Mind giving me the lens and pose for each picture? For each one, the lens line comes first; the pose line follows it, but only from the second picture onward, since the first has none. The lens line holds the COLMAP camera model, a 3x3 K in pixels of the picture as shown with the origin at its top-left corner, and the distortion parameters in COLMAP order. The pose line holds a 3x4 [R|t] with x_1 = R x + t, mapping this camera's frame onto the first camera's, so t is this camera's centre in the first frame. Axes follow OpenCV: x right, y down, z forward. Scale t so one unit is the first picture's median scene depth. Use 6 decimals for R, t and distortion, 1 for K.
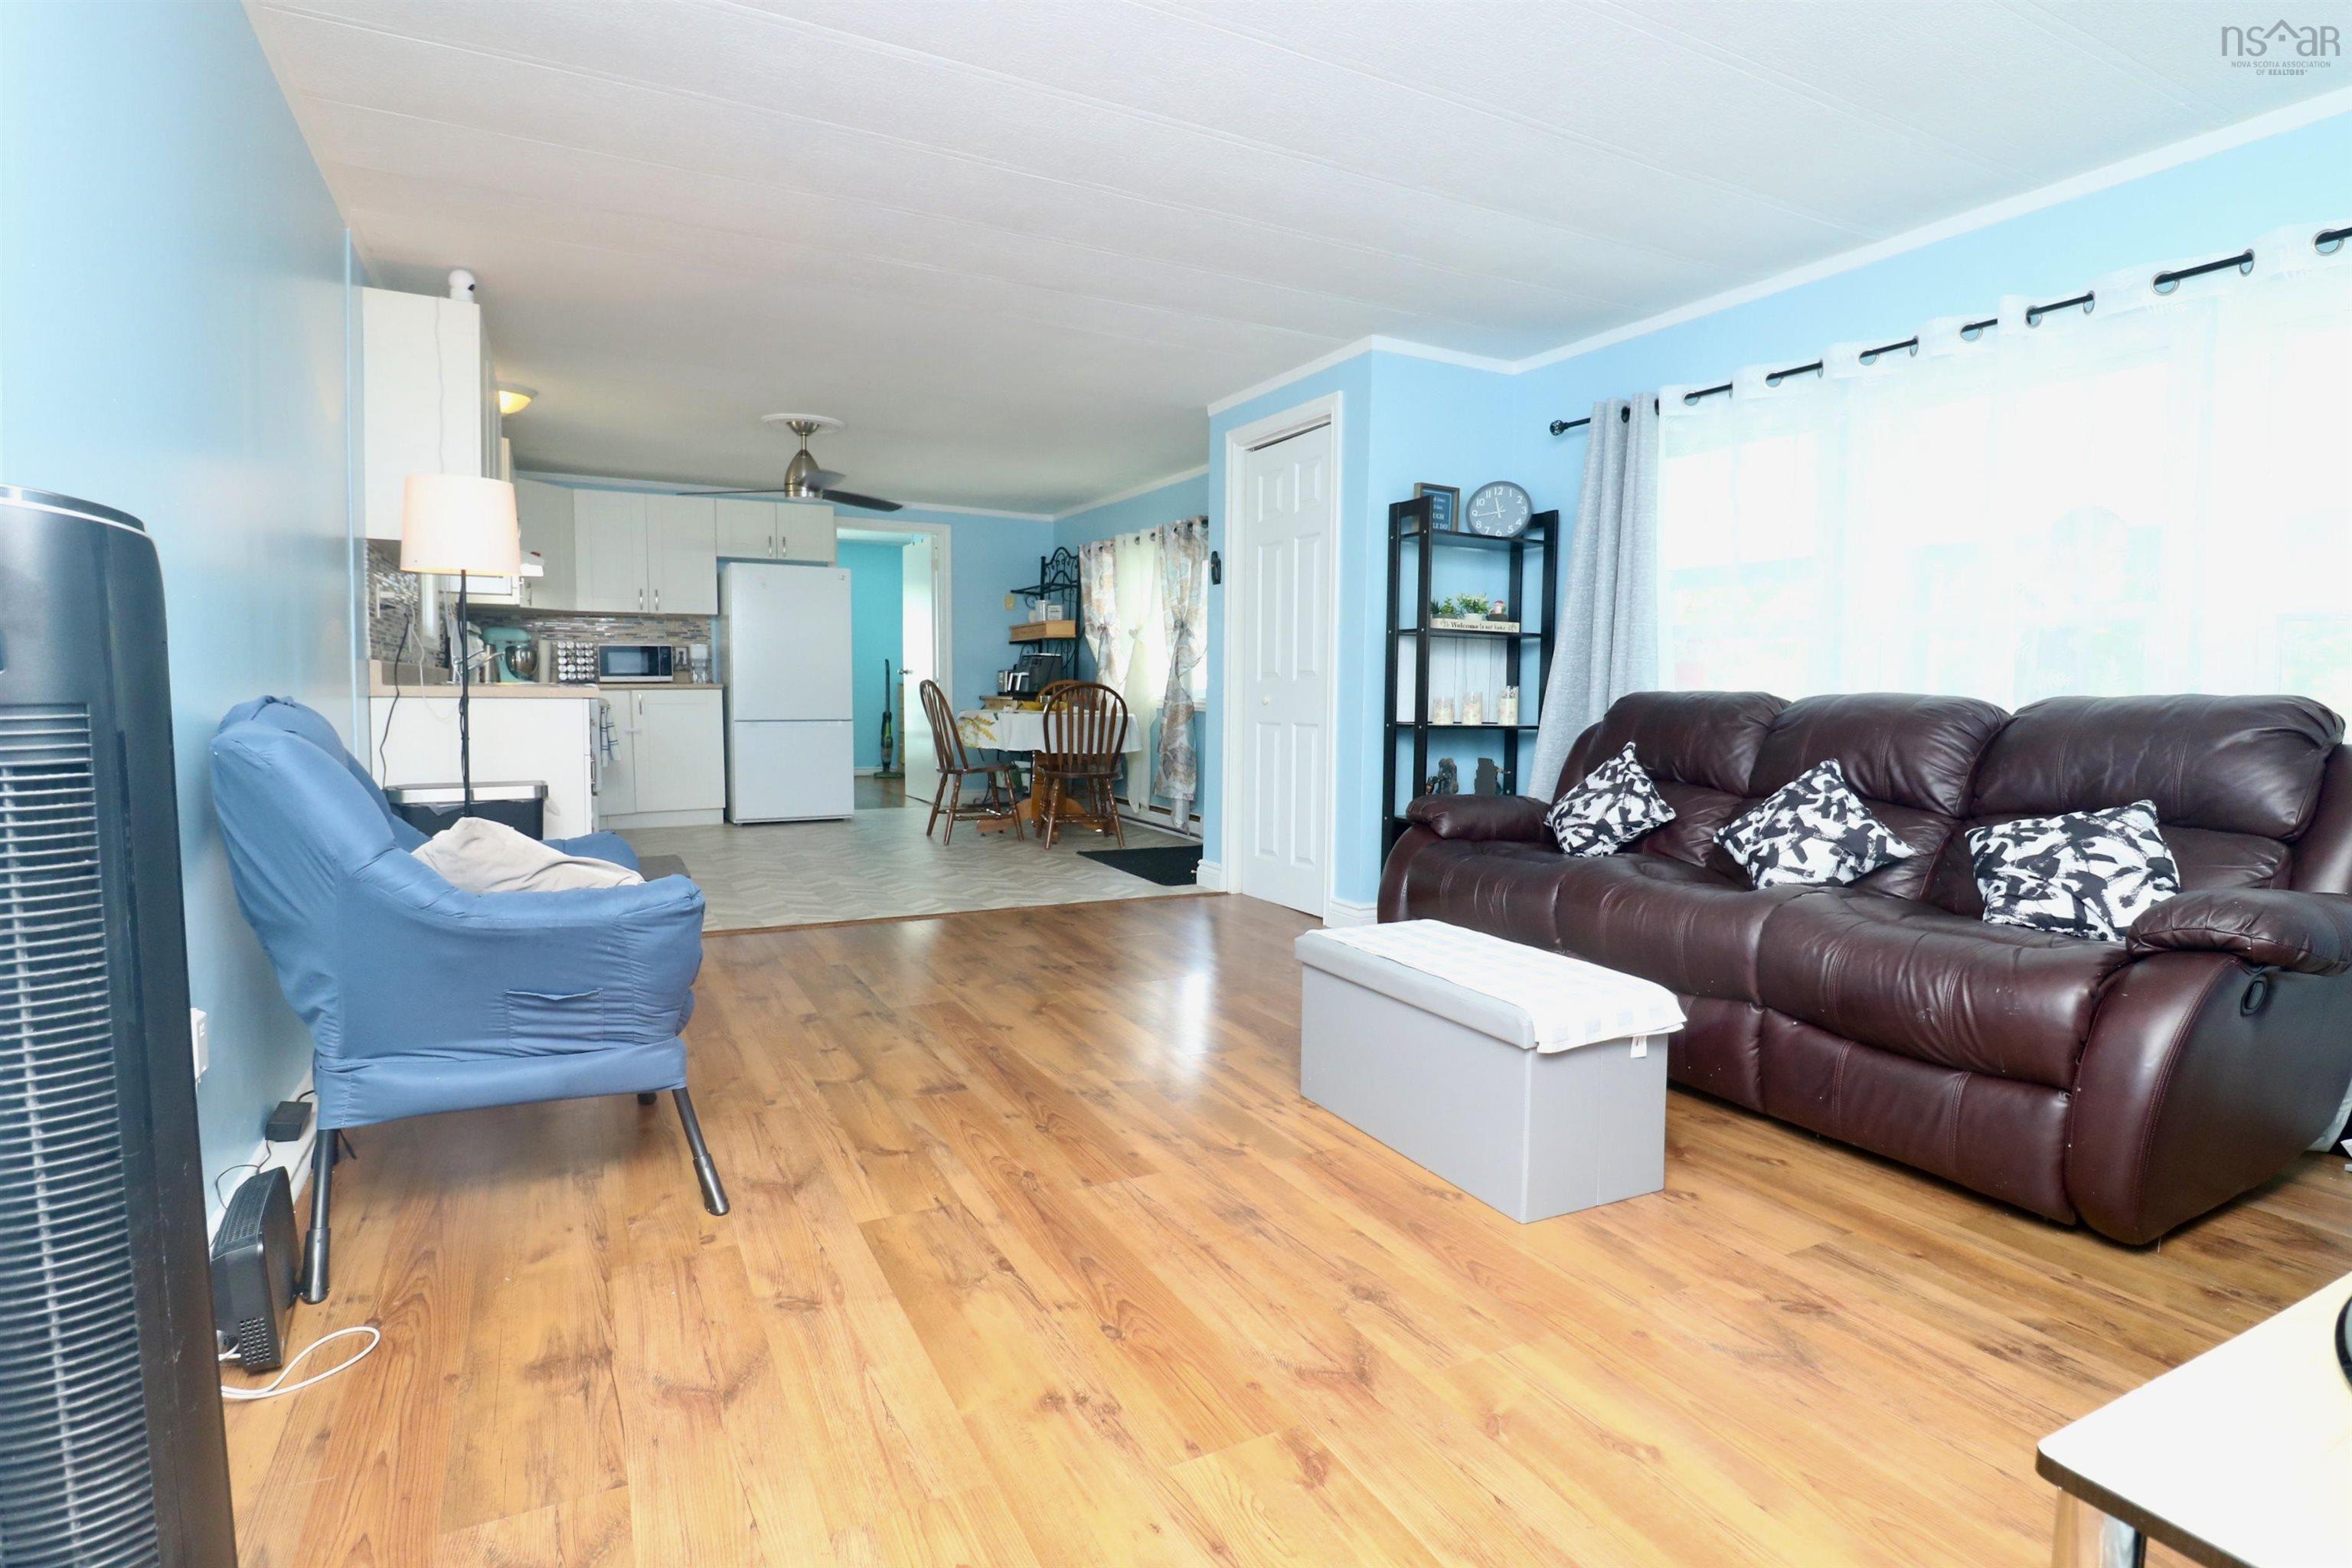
lens RADIAL K [[1162.6, 0, 1171.0], [0, 1162.6, 777.7], [0, 0, 1]] dist [-0.001288, -0.000385]
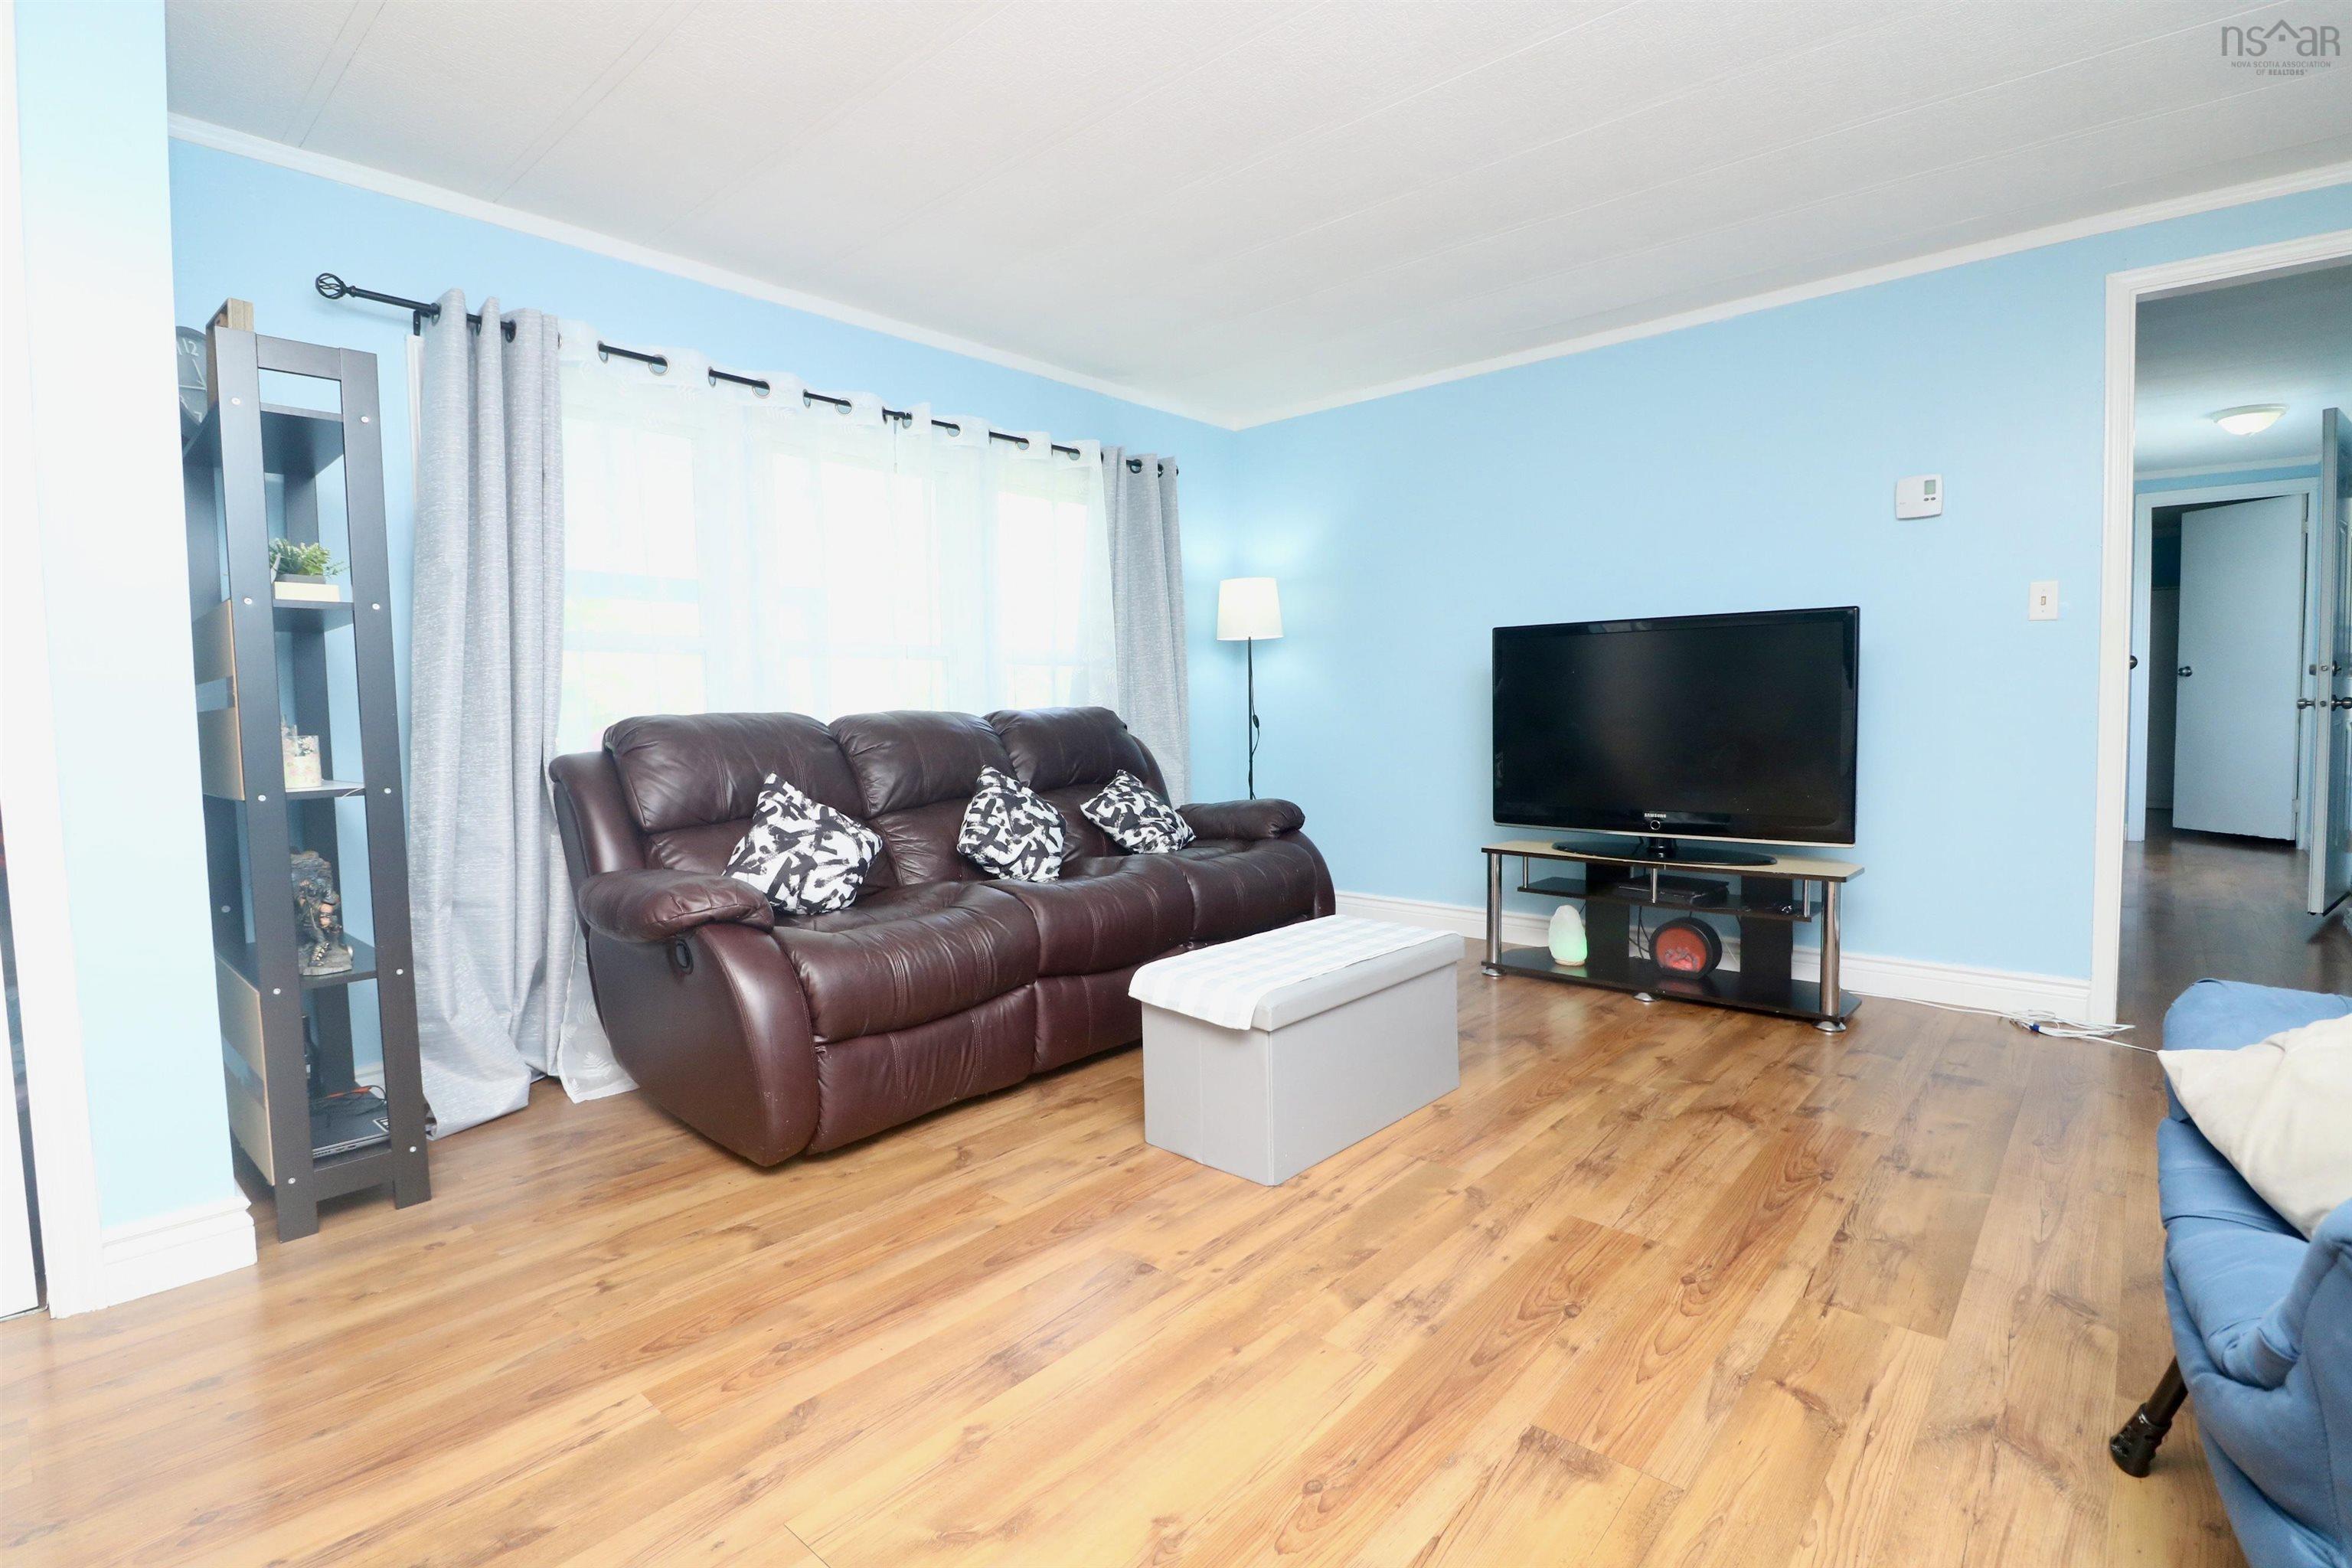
lens RADIAL K [[1091.7, 0, 1170.6], [0, 1091.7, 773.3], [0, 0, 1]] dist [0.001808, -0.015078]
pose [[-0.353386, -0.060465, 0.933522, -0.396540], [0.085875, 0.991599, 0.096734, -0.072950], [-0.931528, 0.114350, -0.345225, 0.890888]]
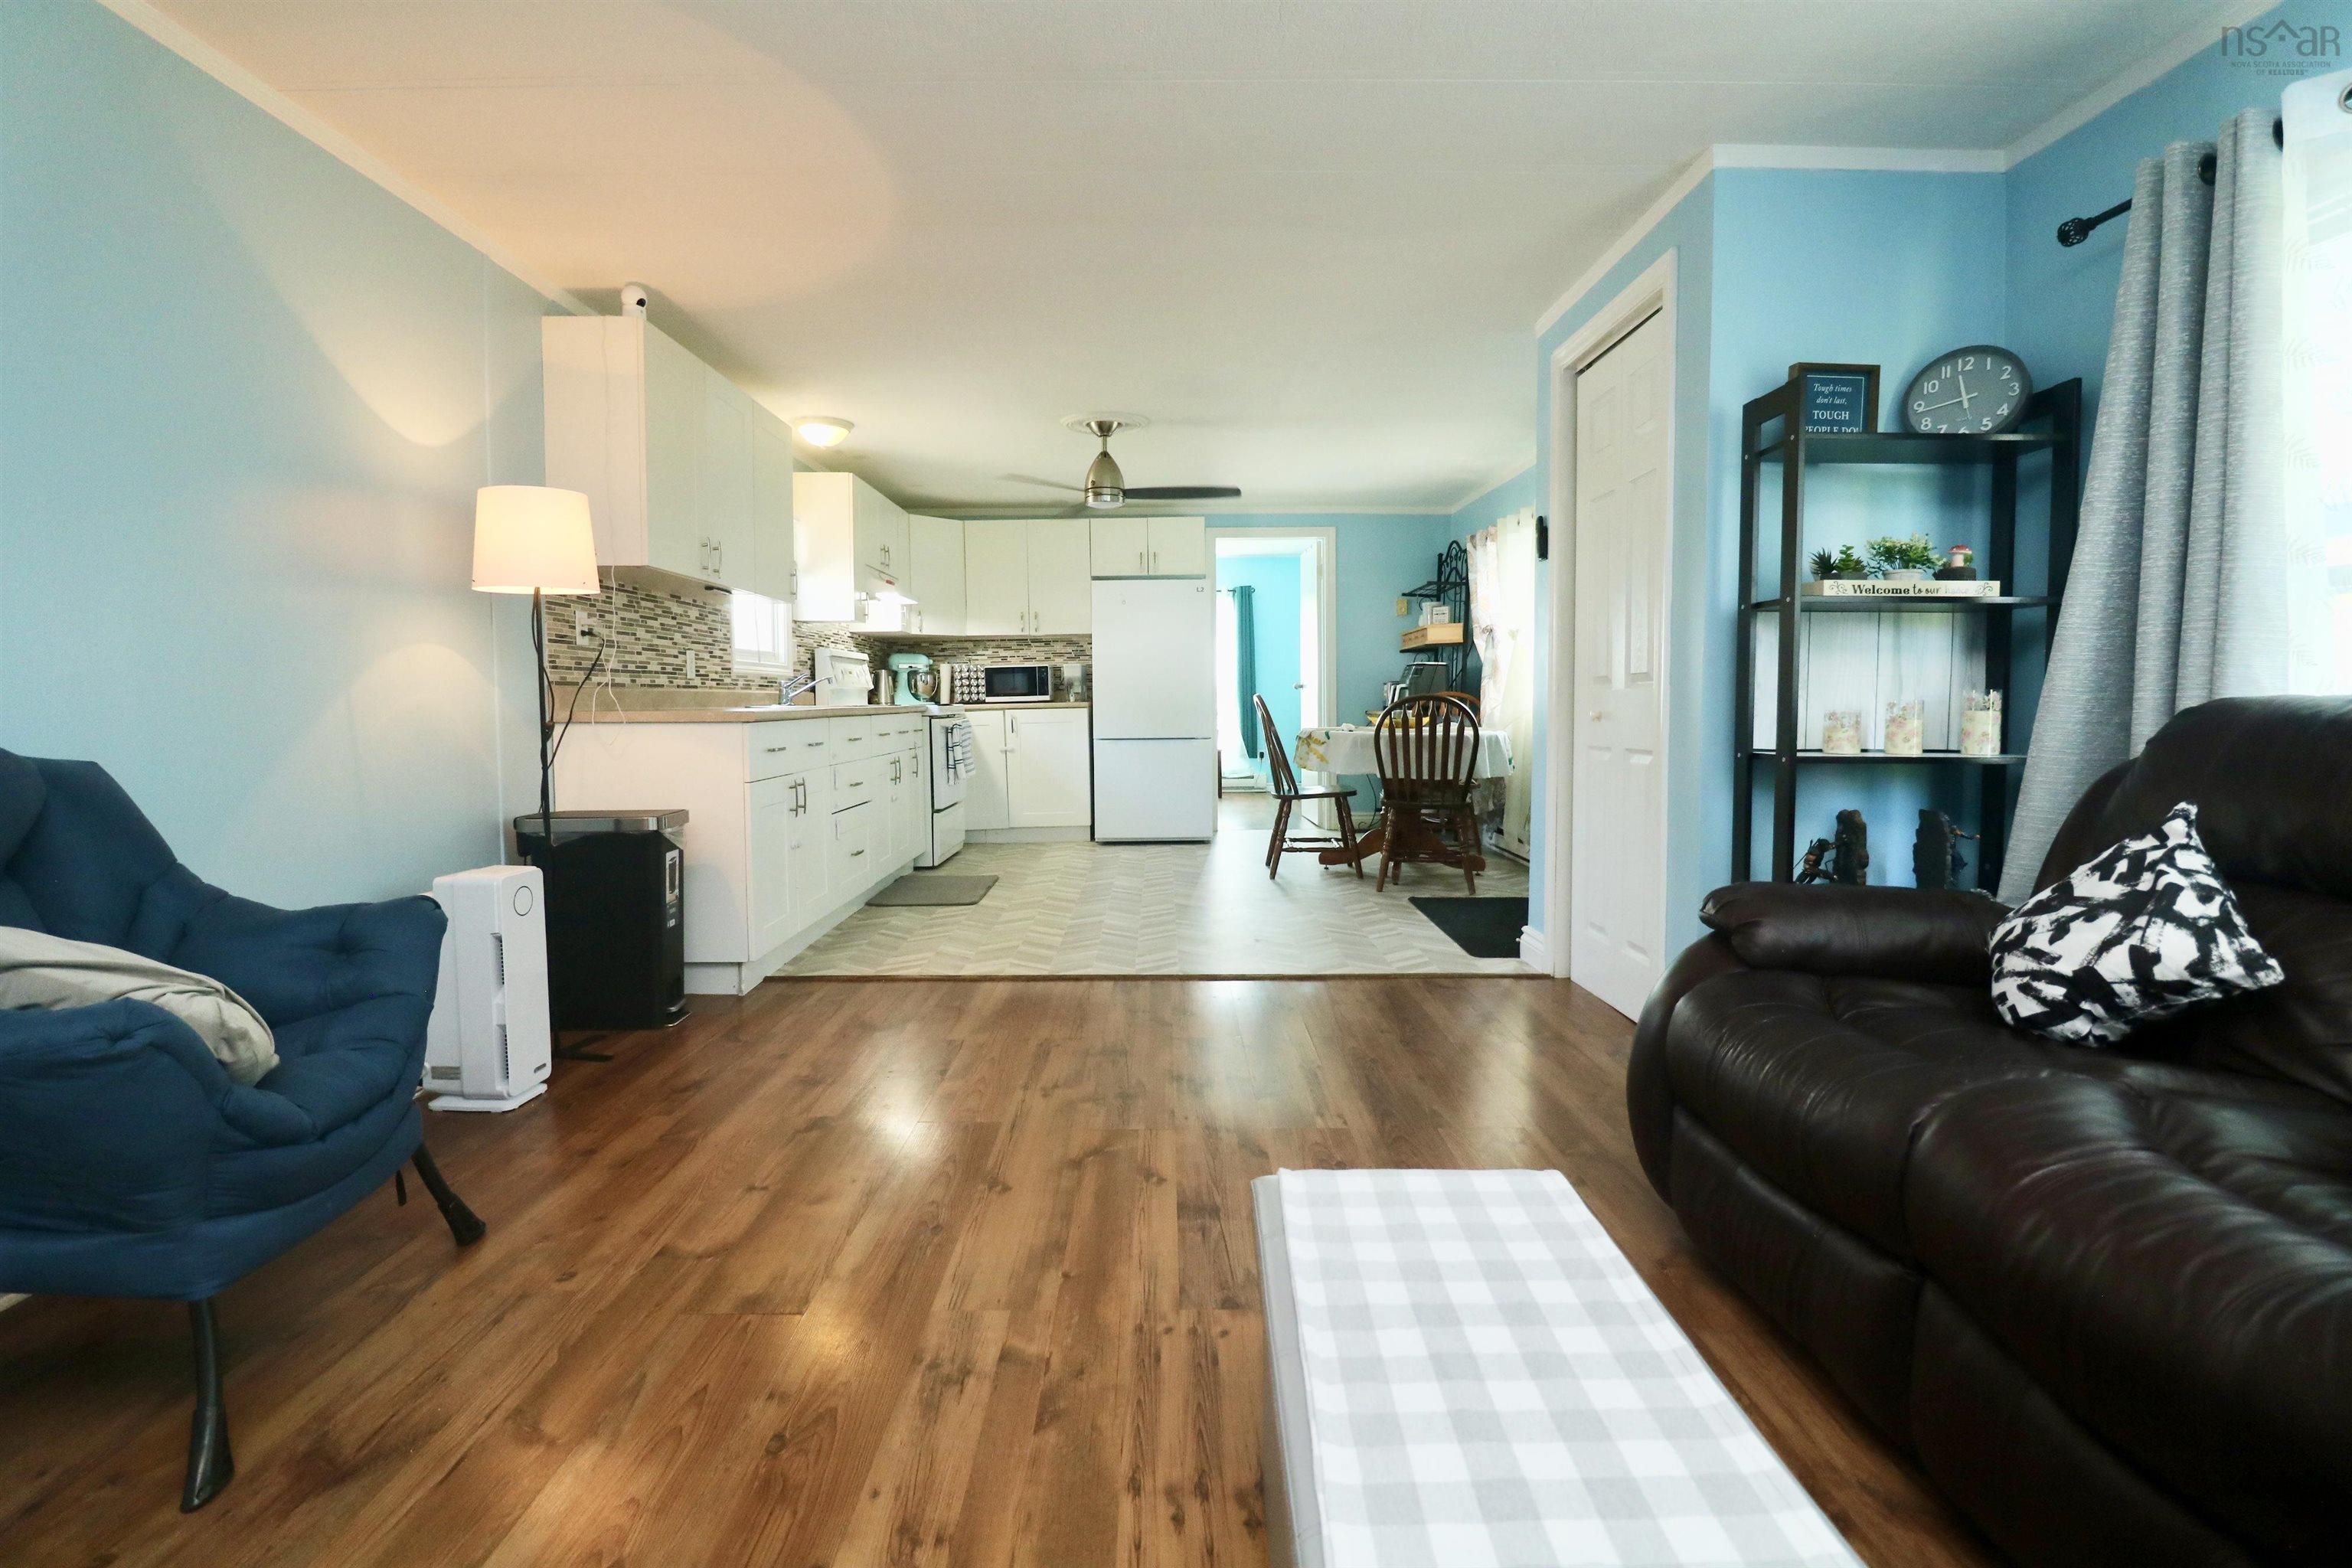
lens RADIAL K [[1091.7, 0, 1170.6], [0, 1091.7, 773.3], [0, 0, 1]] dist [0.001808, -0.015078]
pose [[0.890261, 0.014891, -0.455206, 0.199988], [-0.019858, 0.999784, -0.006131, -0.028083], [0.455017, 0.014498, 0.890365, 0.366014]]
